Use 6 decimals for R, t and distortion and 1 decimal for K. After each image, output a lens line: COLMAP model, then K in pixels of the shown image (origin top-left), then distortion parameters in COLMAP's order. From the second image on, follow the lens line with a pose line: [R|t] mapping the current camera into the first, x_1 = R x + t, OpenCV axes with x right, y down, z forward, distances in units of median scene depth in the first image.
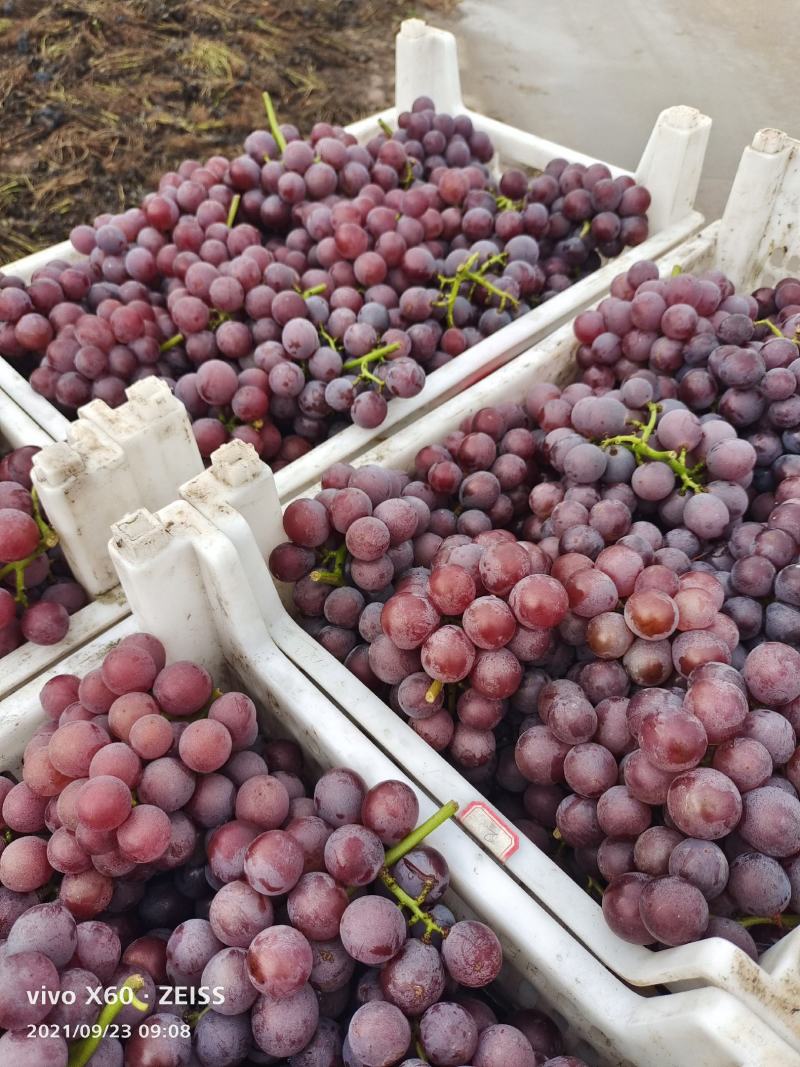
lens RADIAL K [[778.2, 0, 396.1], [0, 778.2, 526.8], [0, 0, 1]] dist [0.038482, -0.053290]
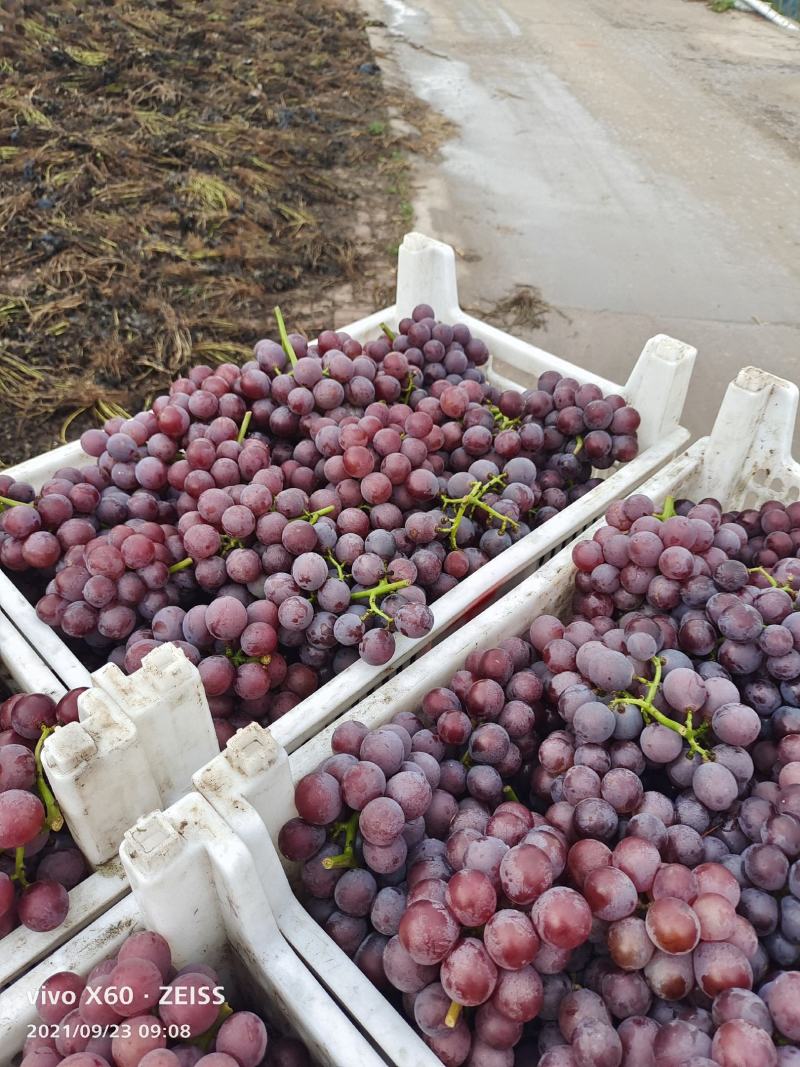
lens RADIAL K [[768.3, 0, 400.0], [0, 768.3, 533.5], [0, 0, 1]] dist [0.070346, -0.123892]
pose [[0.999031, 0.022080, 0.038075, -0.037337], [-0.017622, 0.993362, -0.113674, -0.148796], [-0.040332, 0.112893, 0.992788, -0.007903]]
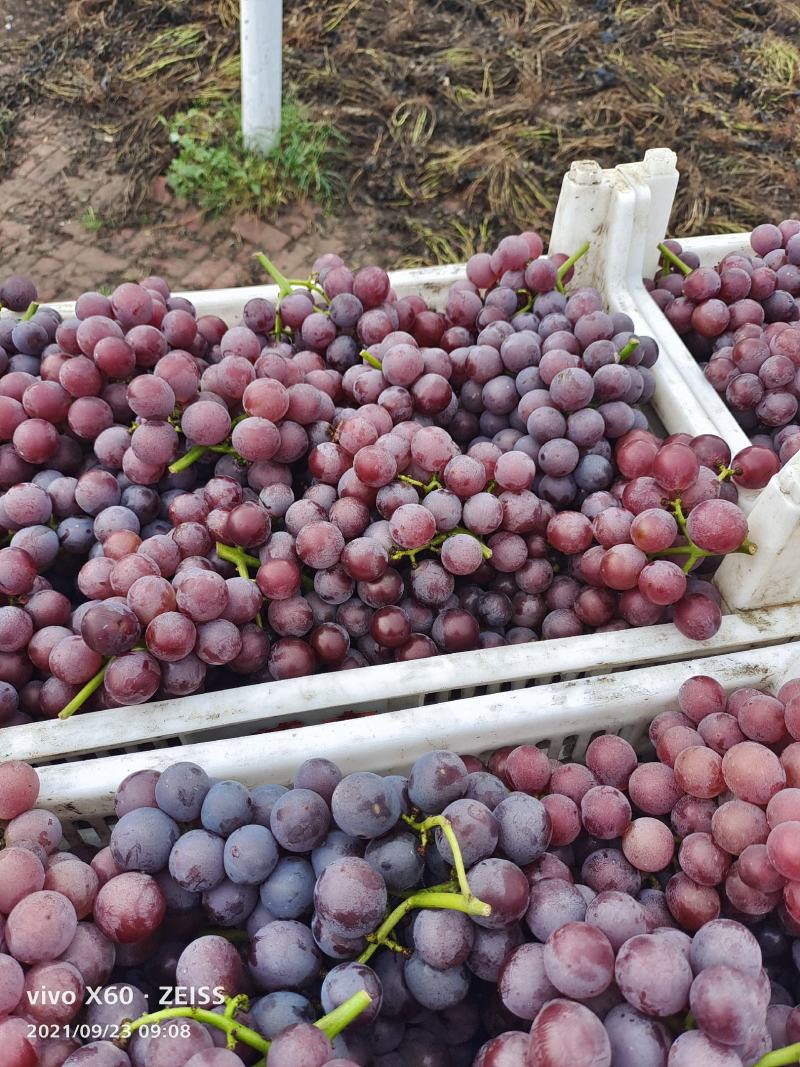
lens RADIAL K [[778.2, 0, 396.1], [0, 778.2, 526.8], [0, 0, 1]] dist [0.038482, -0.053290]
pose [[0.830471, 0.439510, -0.342270, -0.306178], [-0.431654, 0.896101, 0.103336, 0.052999], [0.352126, 0.061925, 0.933902, -0.044502]]
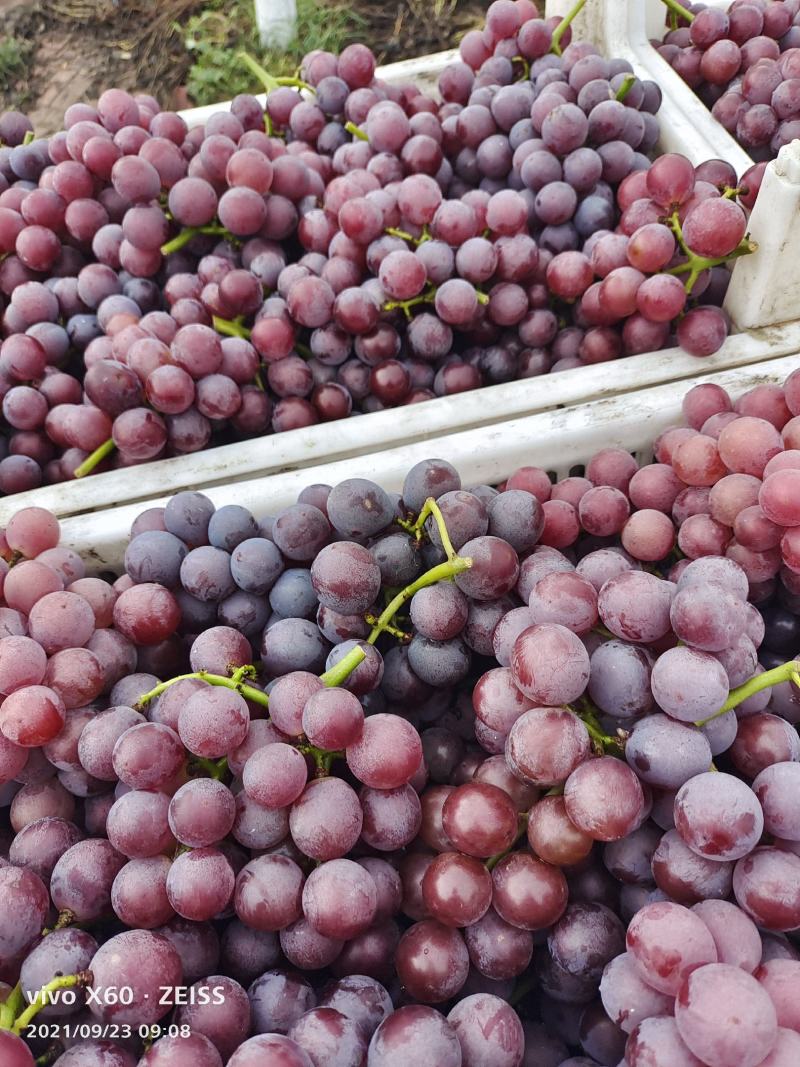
lens RADIAL K [[787.1, 0, 398.0], [0, 787.1, 514.4], [0, 0, 1]] dist [0.051320, -0.086600]
pose [[0.835673, 0.396923, -0.379608, -0.193519], [-0.341140, 0.916796, 0.207625, 0.162249], [0.430434, -0.044007, 0.901549, -0.030196]]
